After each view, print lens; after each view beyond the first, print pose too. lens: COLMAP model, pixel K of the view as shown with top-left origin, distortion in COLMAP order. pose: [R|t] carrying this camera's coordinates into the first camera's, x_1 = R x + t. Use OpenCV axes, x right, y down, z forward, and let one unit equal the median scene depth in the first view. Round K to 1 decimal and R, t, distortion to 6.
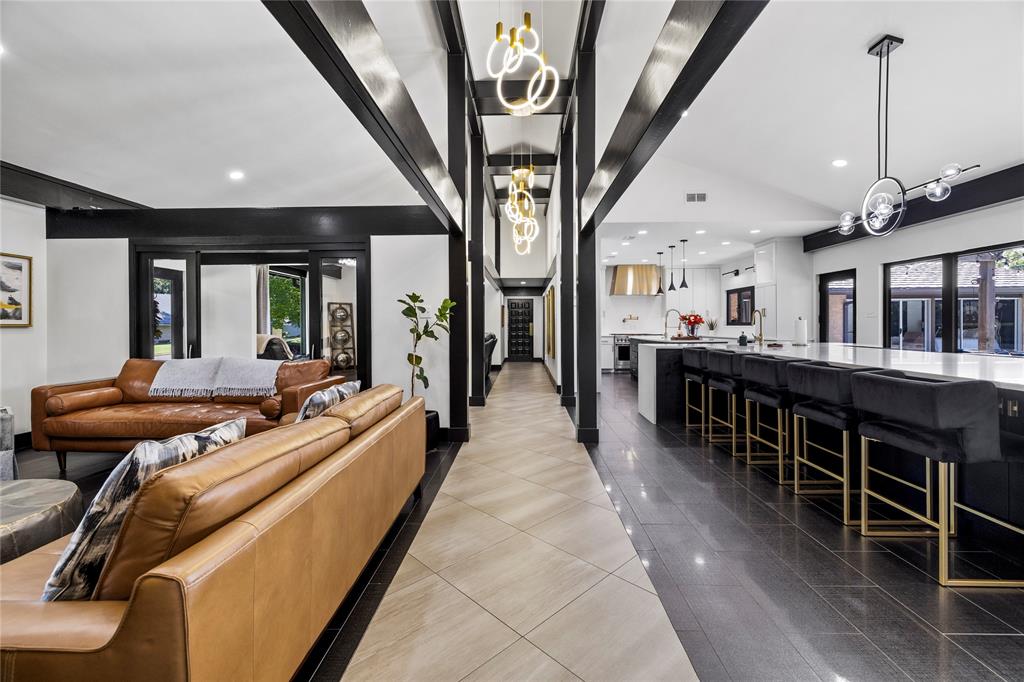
lens RADIAL K [[436.5, 0, 516.0], [0, 436.5, 327.1], [0, 0, 1]] dist [0.010324, -0.001079]
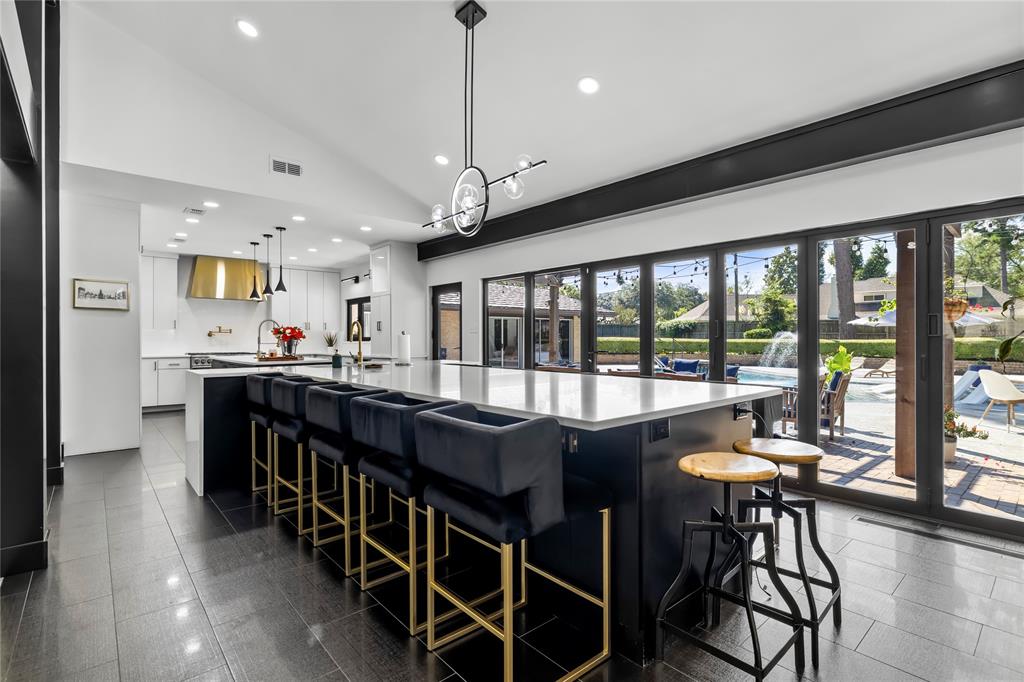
lens RADIAL K [[487.3, 0, 513.4], [0, 487.3, 340.8], [0, 0, 1]] dist [-0.001929, -0.000131]
pose [[0.742799, 0.000982, 0.669514, 0.145176], [0.001371, 0.999995, -0.002988, -0.001698], [-0.669513, 0.003138, 0.742794, 0.133373]]
